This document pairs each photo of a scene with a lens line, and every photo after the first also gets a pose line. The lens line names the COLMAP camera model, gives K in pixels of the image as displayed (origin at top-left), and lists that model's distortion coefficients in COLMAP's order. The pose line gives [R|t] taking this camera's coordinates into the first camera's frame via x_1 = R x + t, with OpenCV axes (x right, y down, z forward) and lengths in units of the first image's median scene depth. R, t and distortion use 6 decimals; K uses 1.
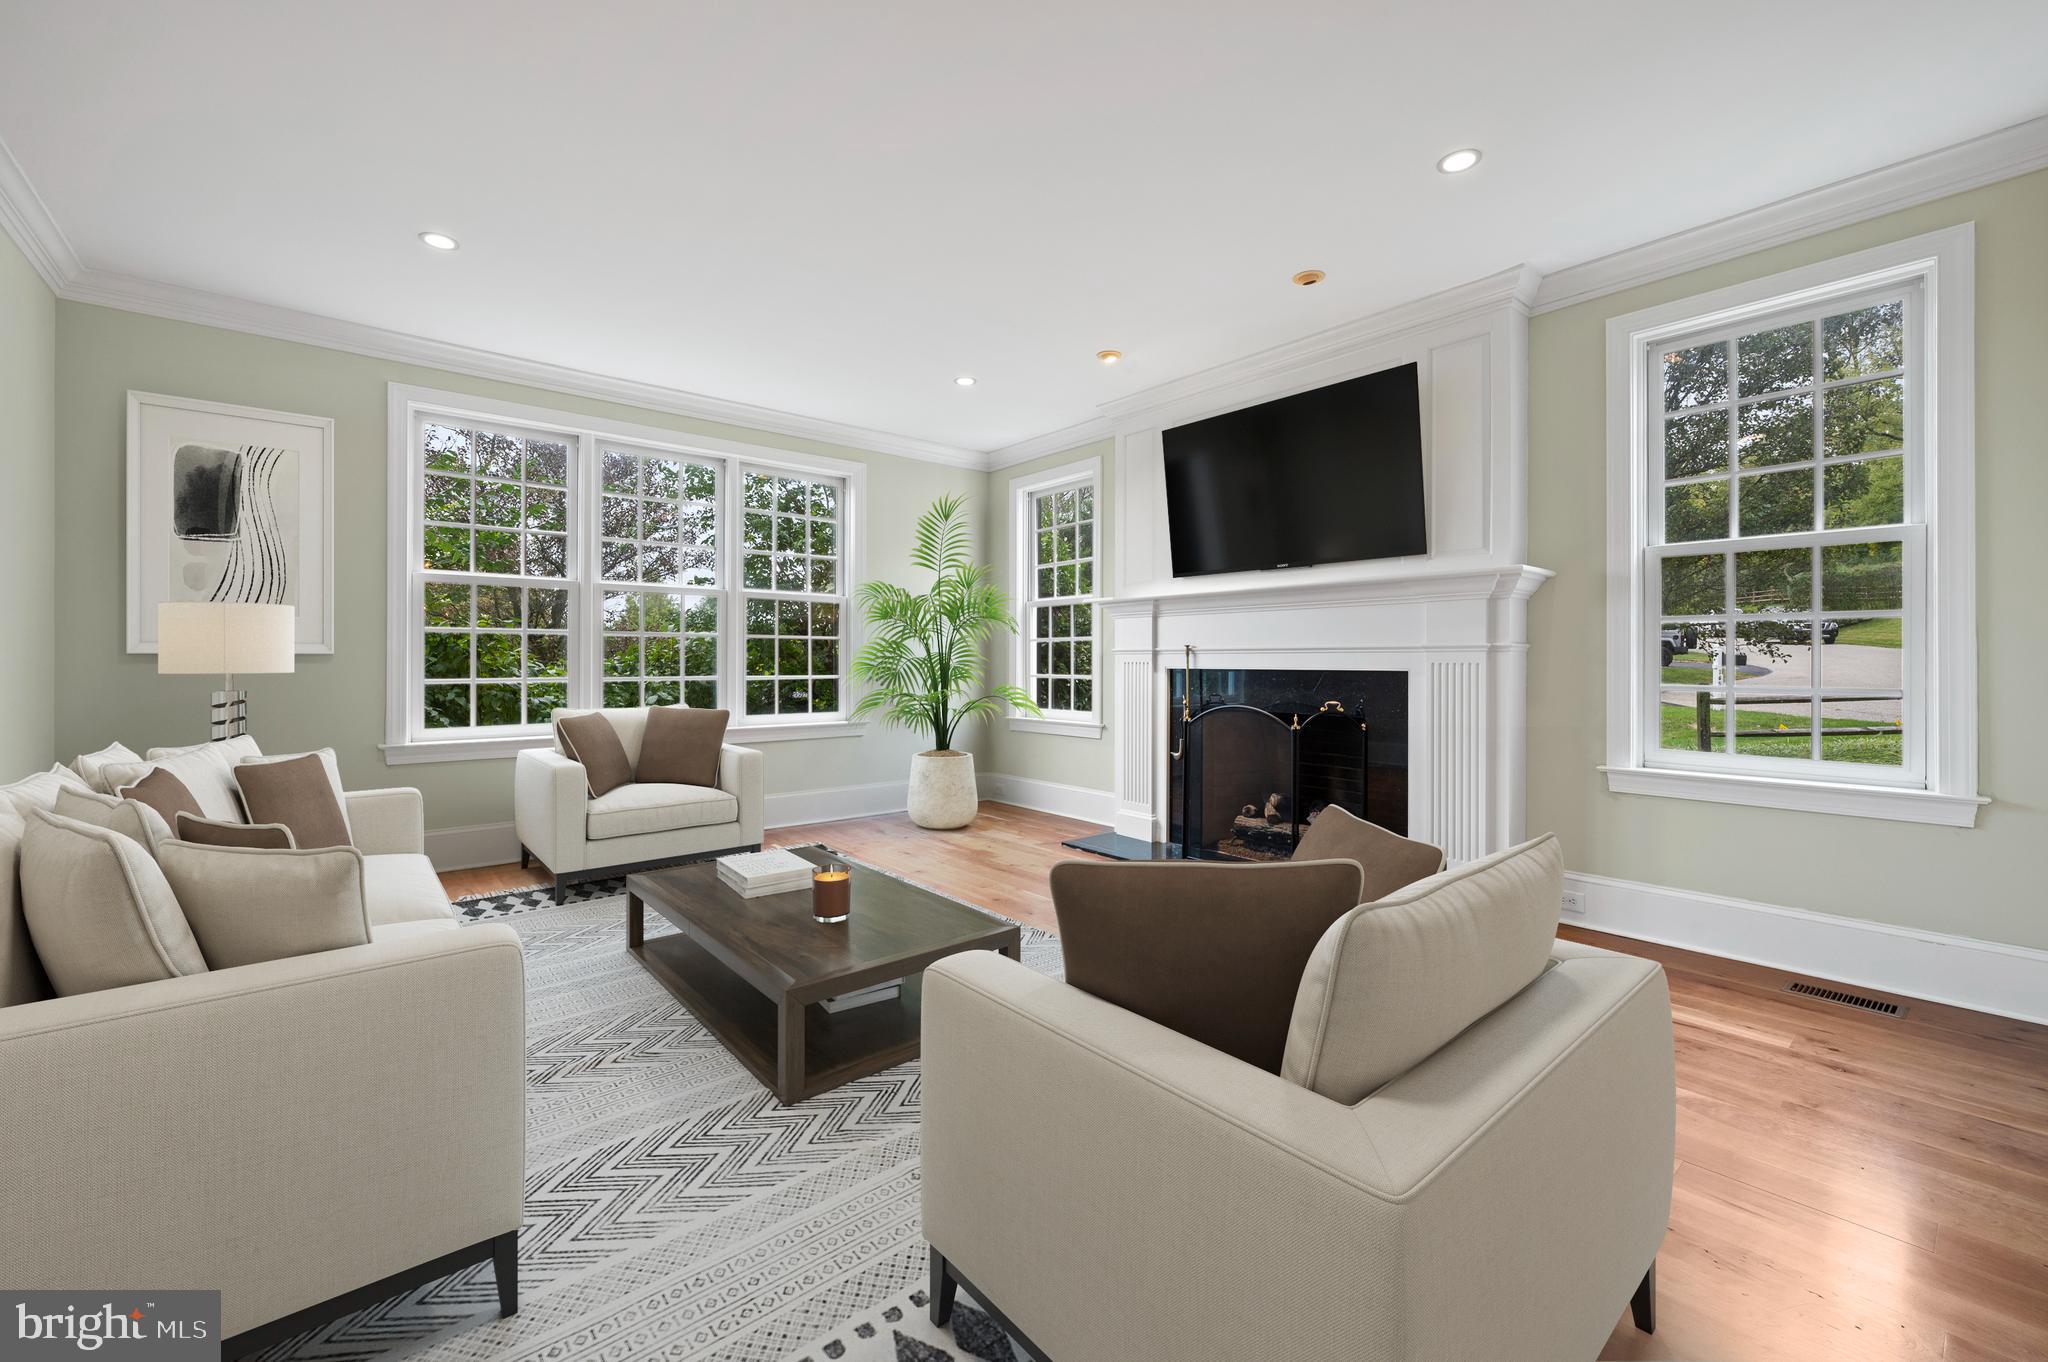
lens RADIAL K [[819.1, 0, 991.5], [0, 819.1, 660.7], [0, 0, 1]] dist [-0.003513, 0.001221]
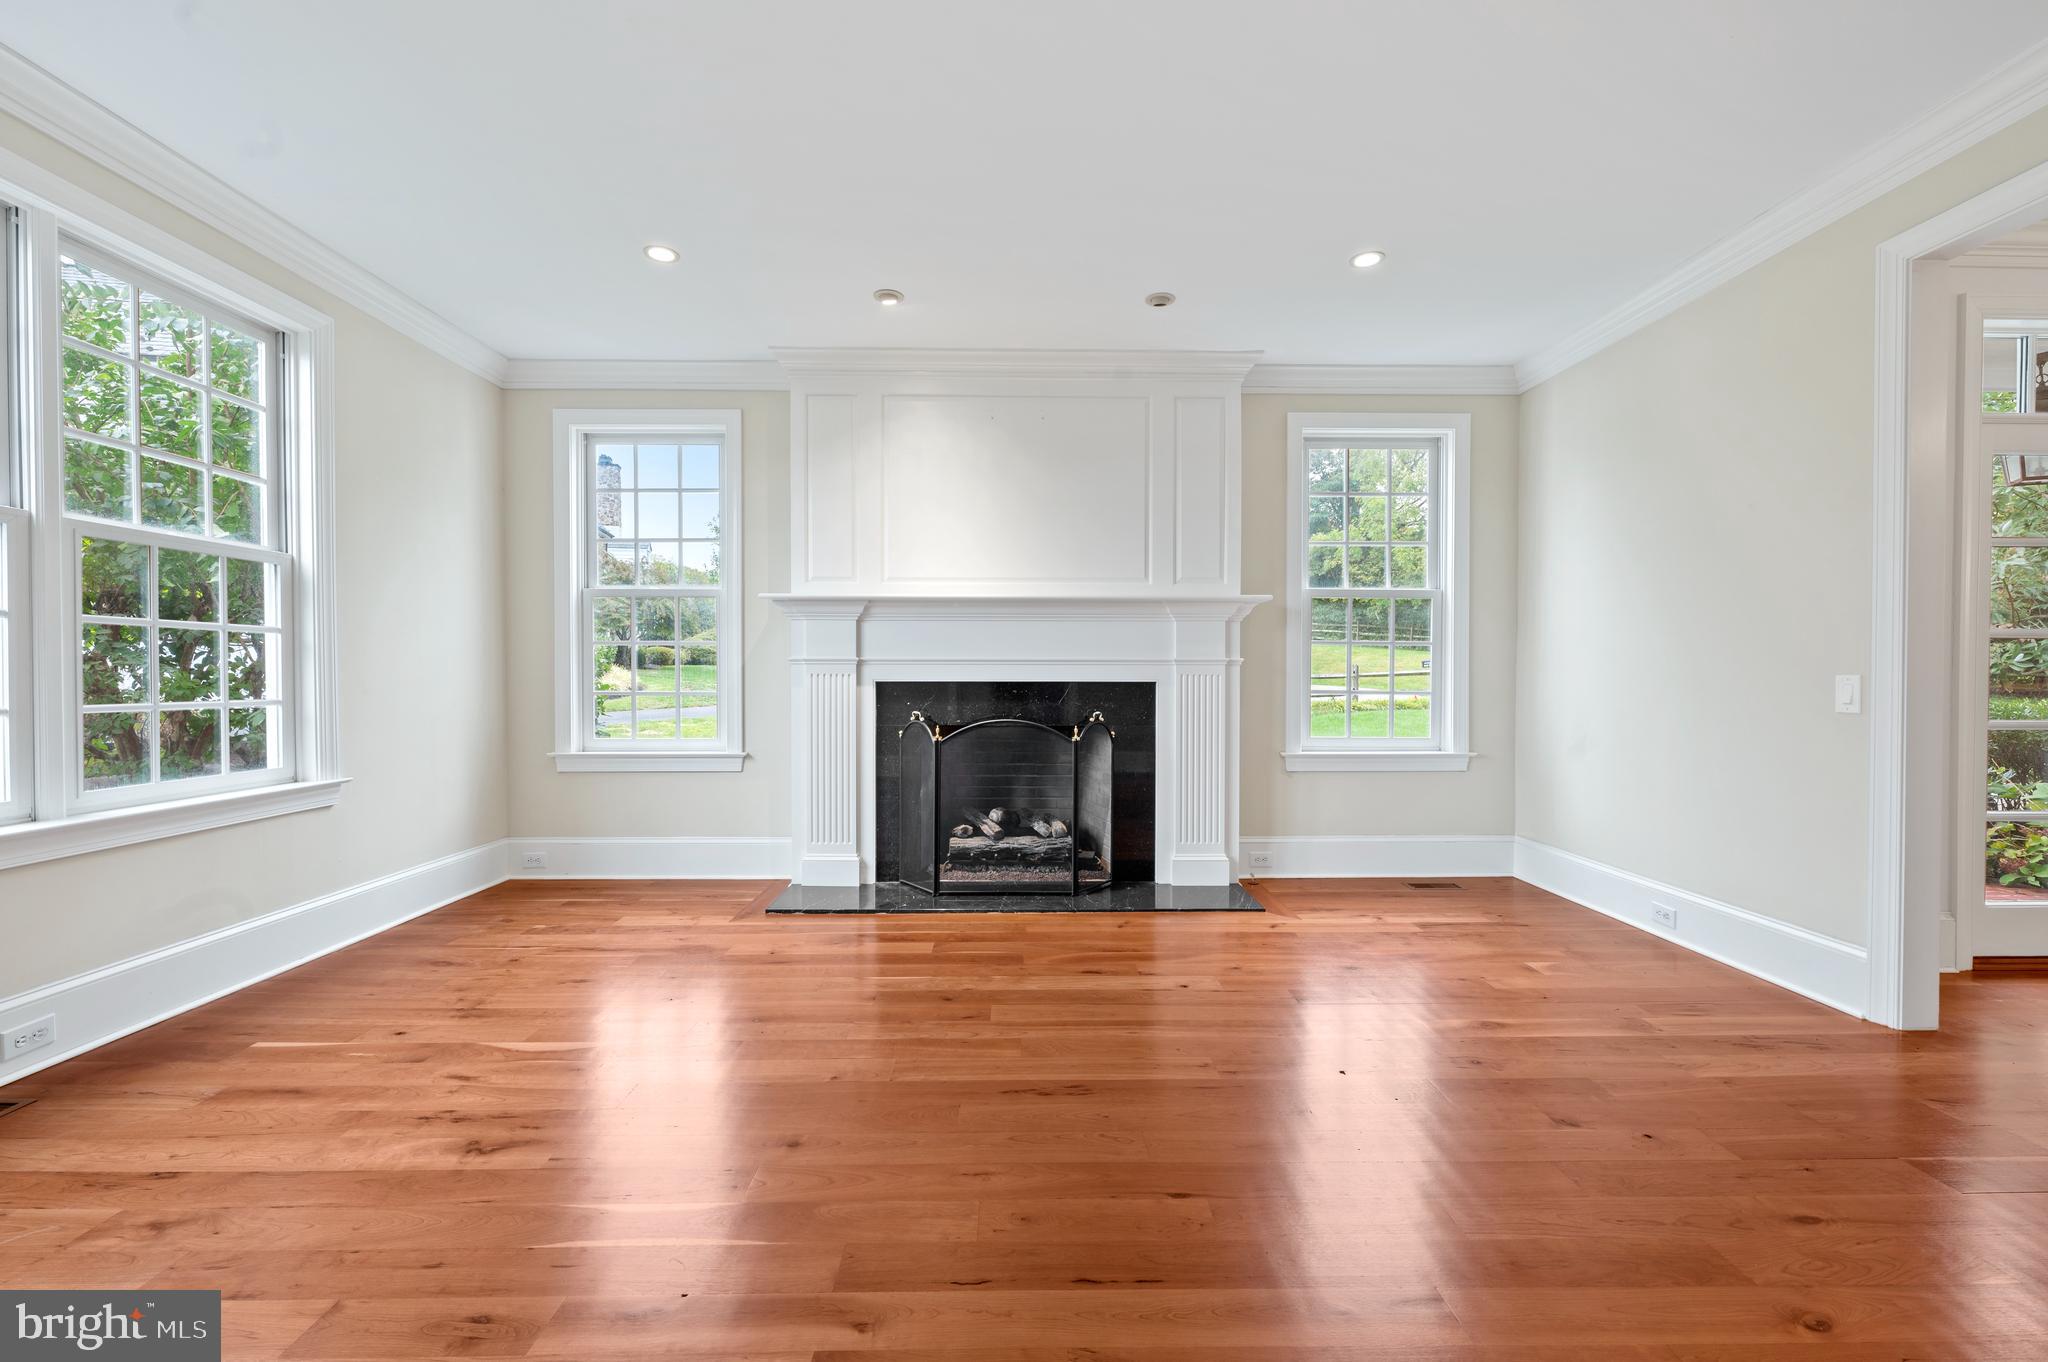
lens RADIAL K [[819.1, 0, 1036.2], [0, 819.1, 682.0], [0, 0, 1]] dist [-0.003513, 0.001221]
pose [[0.624876, -0.006064, 0.780700, -0.349441], [0.001538, 0.999977, 0.006535, 0.004529], [-0.780723, -0.002883, 0.624871, 0.325767]]
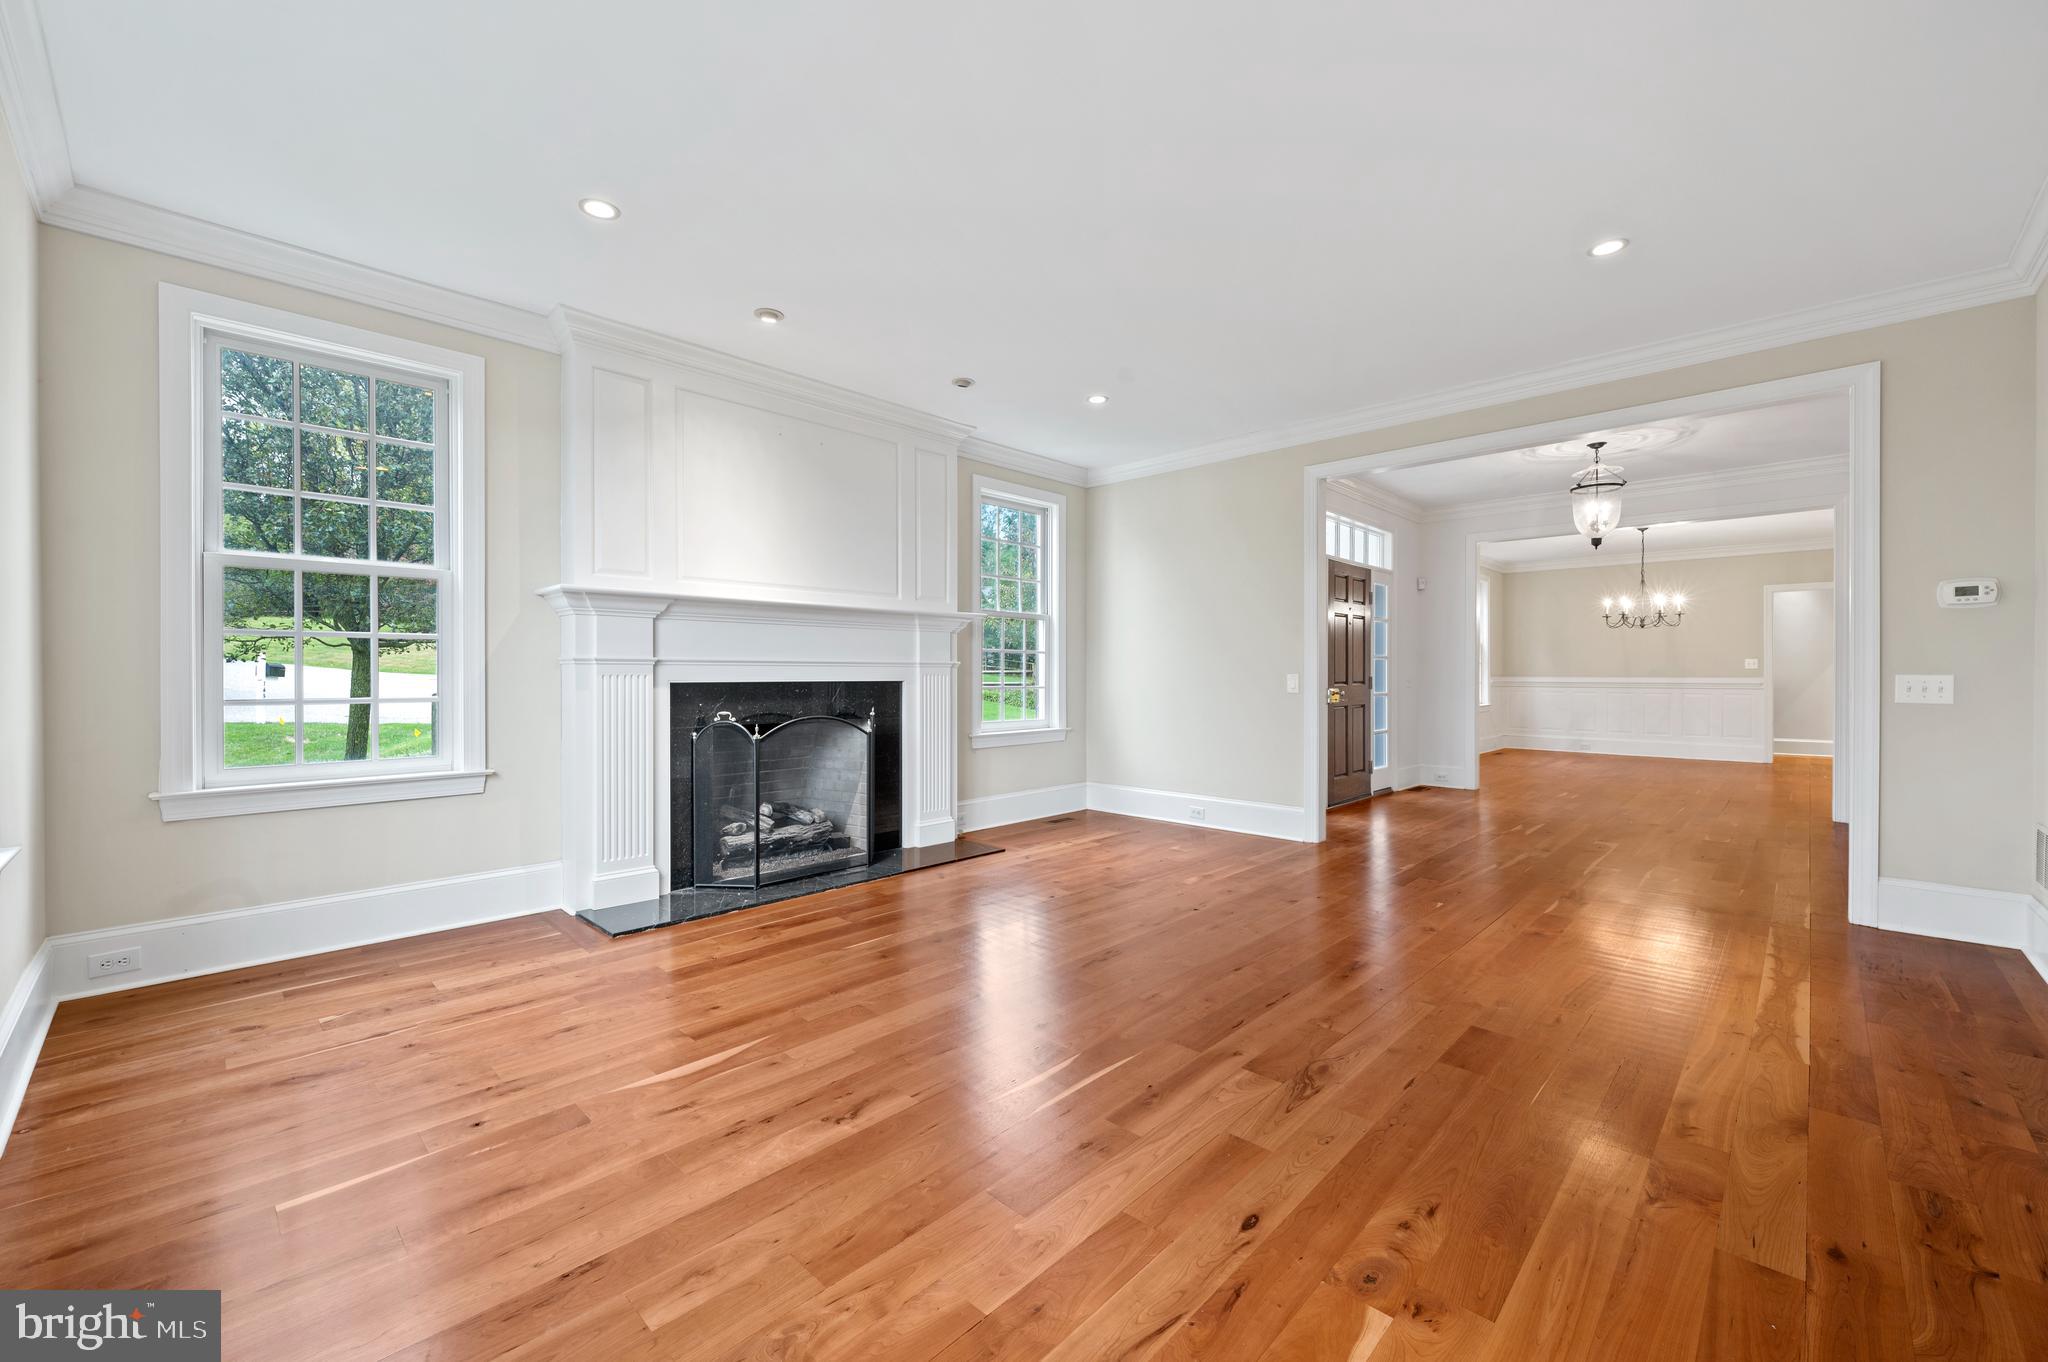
lens RADIAL K [[819.1, 0, 1007.2], [0, 819.1, 674.9], [0, 0, 1]] dist [-0.003513, 0.001221]
pose [[-0.106720, 0.002427, 0.994286, -0.639510], [0.006526, 0.999977, -0.001741, 0.005245], [-0.994268, 0.006303, -0.106734, 0.741330]]
